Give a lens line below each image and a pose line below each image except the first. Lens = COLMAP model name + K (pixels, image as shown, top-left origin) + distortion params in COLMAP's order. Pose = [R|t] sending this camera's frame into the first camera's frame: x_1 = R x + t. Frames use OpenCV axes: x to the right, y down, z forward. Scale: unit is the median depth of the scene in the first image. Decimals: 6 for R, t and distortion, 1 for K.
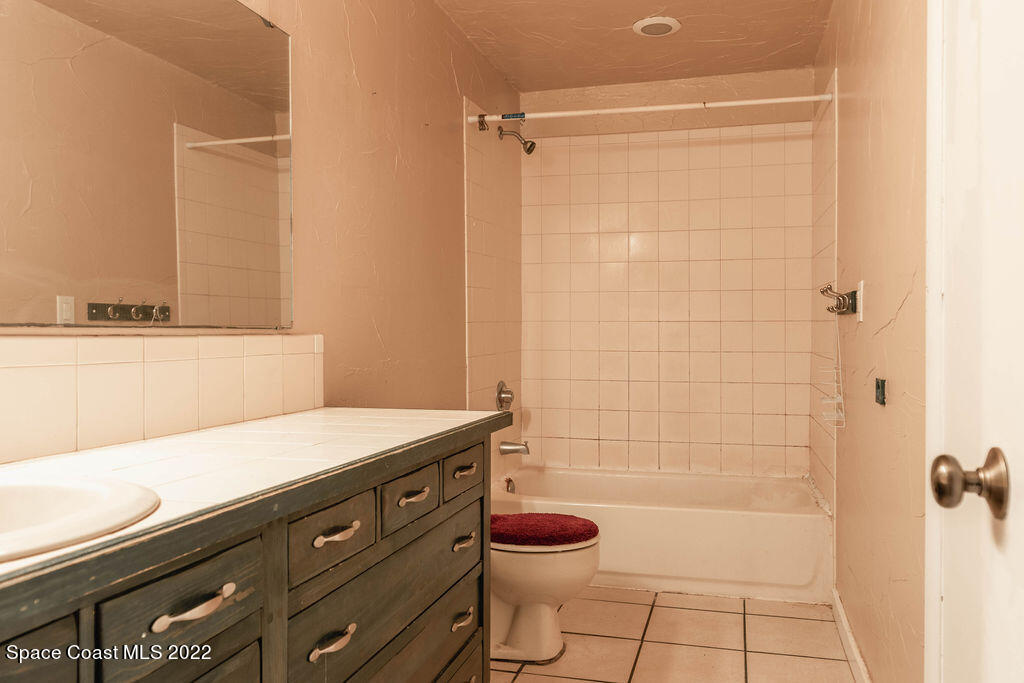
lens RADIAL K [[758.6, 0, 527.4], [0, 758.6, 336.5], [0, 0, 1]] dist [-0.058108, -0.000290]
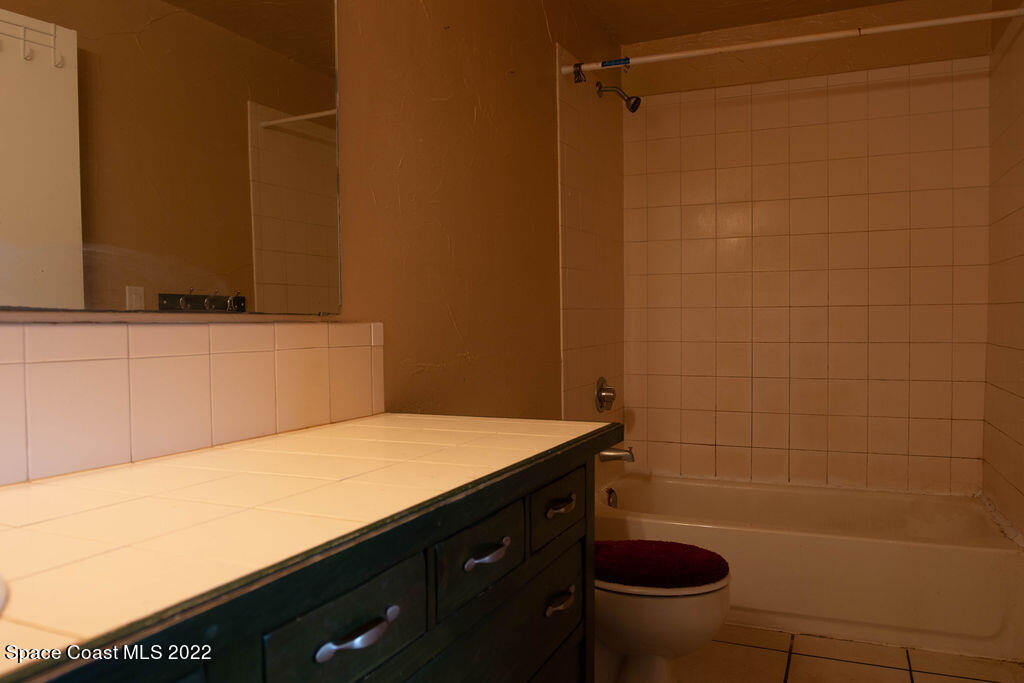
lens RADIAL K [[754.5, 0, 523.4], [0, 754.5, 346.4], [0, 0, 1]] dist [0.091416, 0.000503]
pose [[0.991657, -0.003305, -0.128864, -0.011121], [0.006353, 0.999710, 0.023247, 0.002890], [0.128750, -0.023872, 0.991390, 0.130912]]
